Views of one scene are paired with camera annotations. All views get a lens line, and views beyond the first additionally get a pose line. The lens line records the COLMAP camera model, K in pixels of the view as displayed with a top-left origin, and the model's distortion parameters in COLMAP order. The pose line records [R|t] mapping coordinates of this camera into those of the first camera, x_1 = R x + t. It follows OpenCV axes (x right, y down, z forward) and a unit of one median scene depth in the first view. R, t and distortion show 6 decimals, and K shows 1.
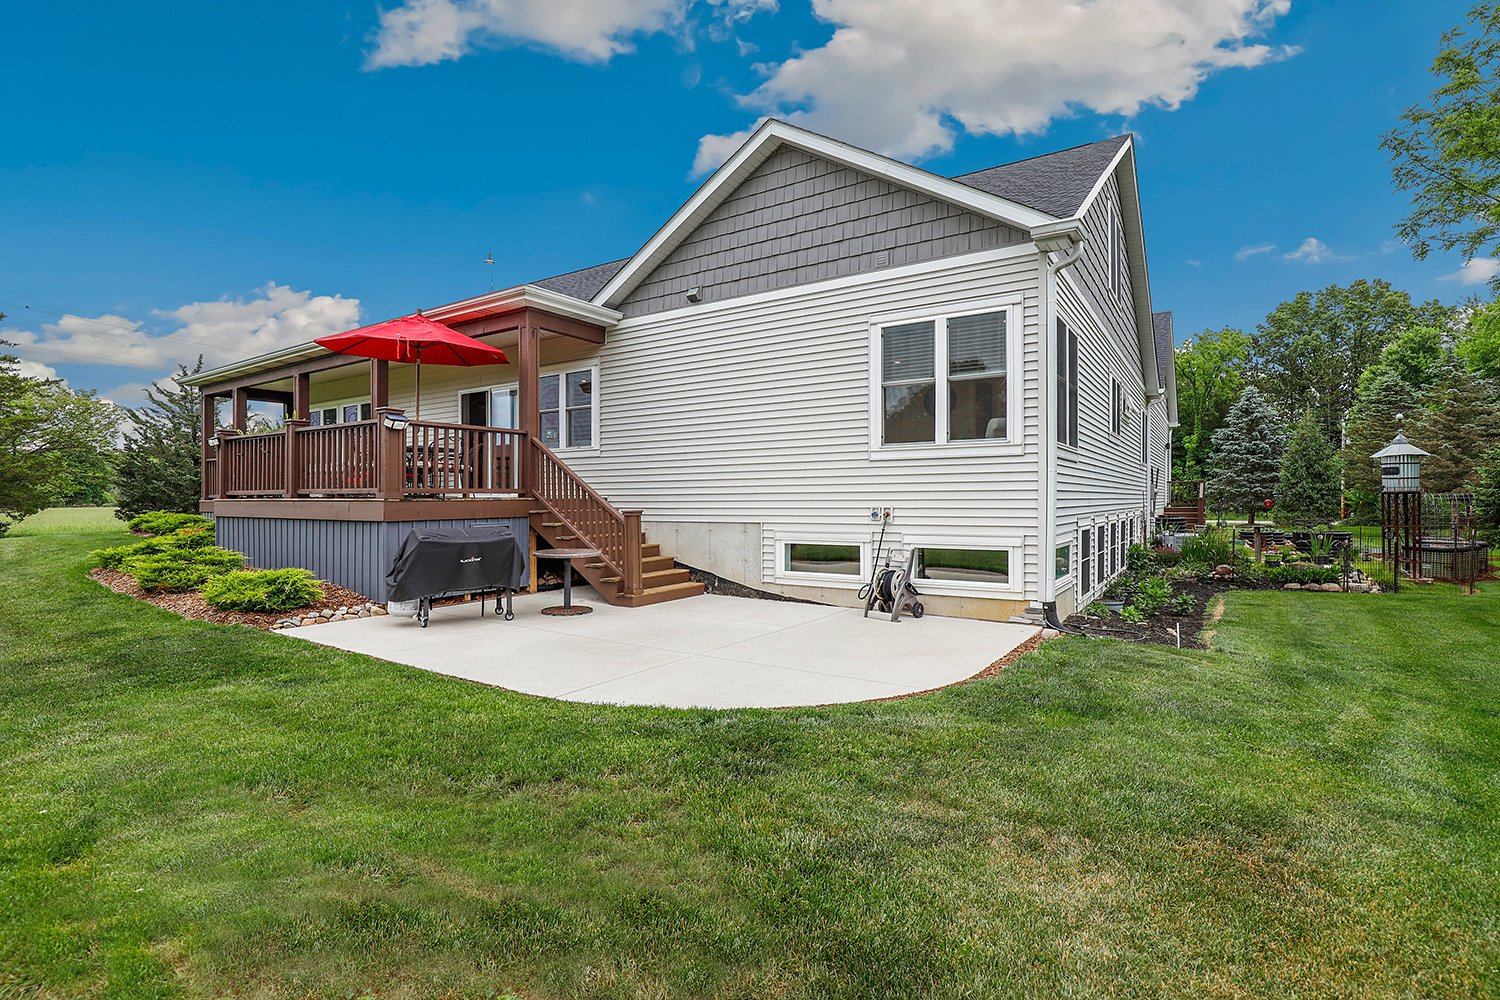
lens RADIAL K [[698.5, 0, 749.0], [0, 698.5, 501.1], [0, 0, 1]] dist [-0.015907, 0.000921]
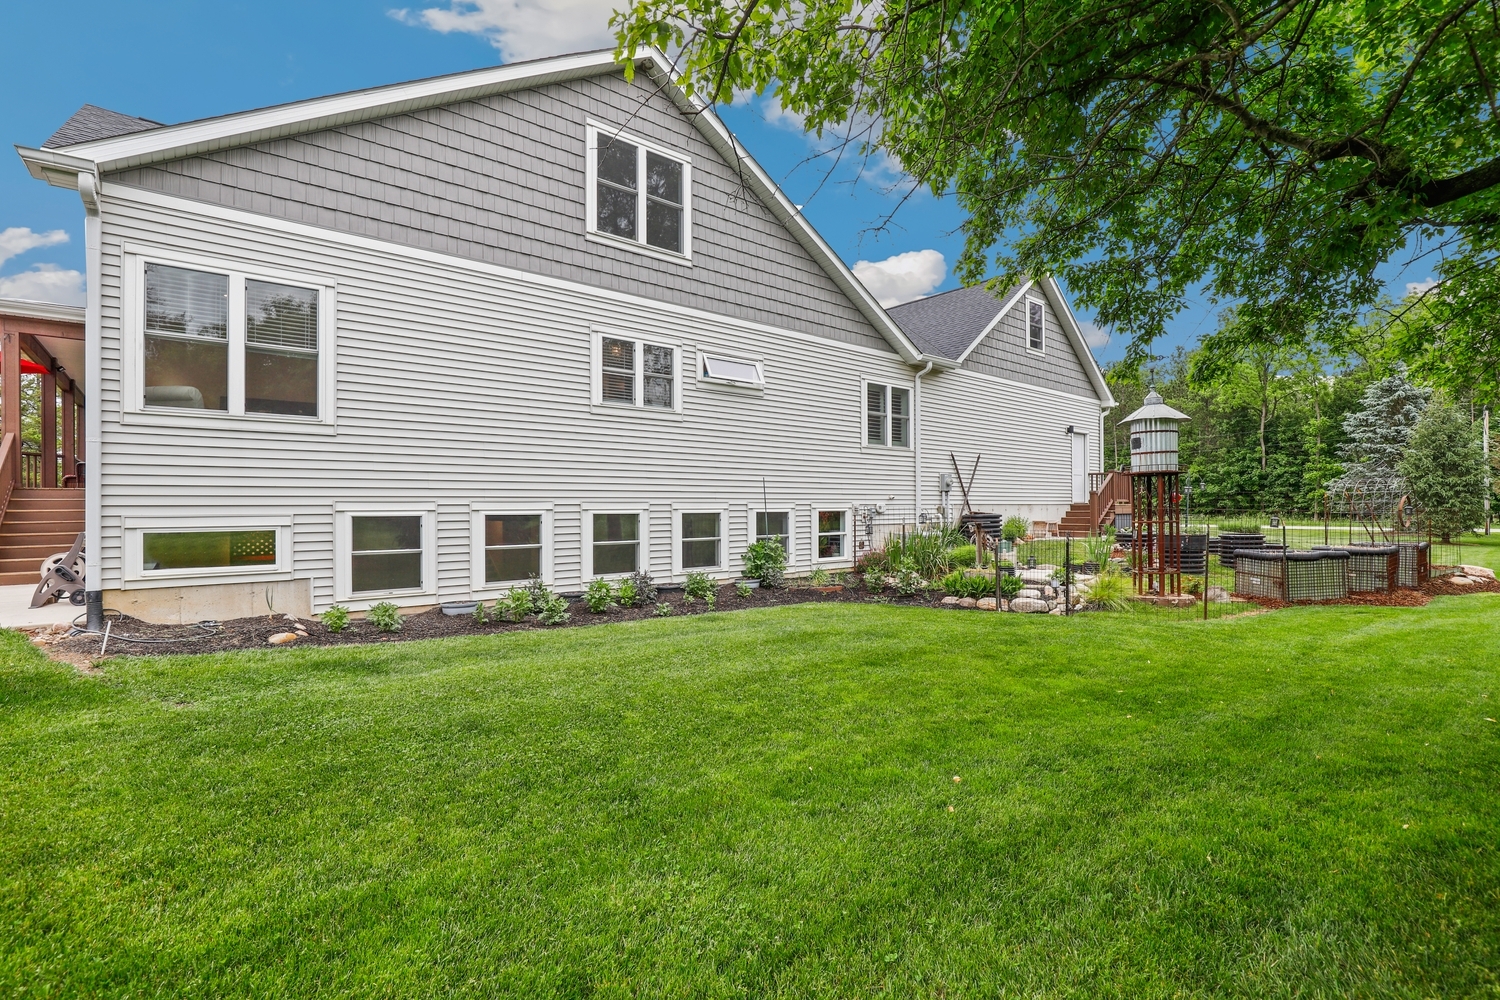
lens RADIAL K [[698.5, 0, 752.0], [0, 698.5, 500.8], [0, 0, 1]] dist [-0.015907, 0.000921]
pose [[0.969755, -0.009668, -0.243891, 0.576625], [0.005654, 0.999837, -0.017151, 0.020579], [0.244017, 0.015253, 0.969651, 0.163832]]
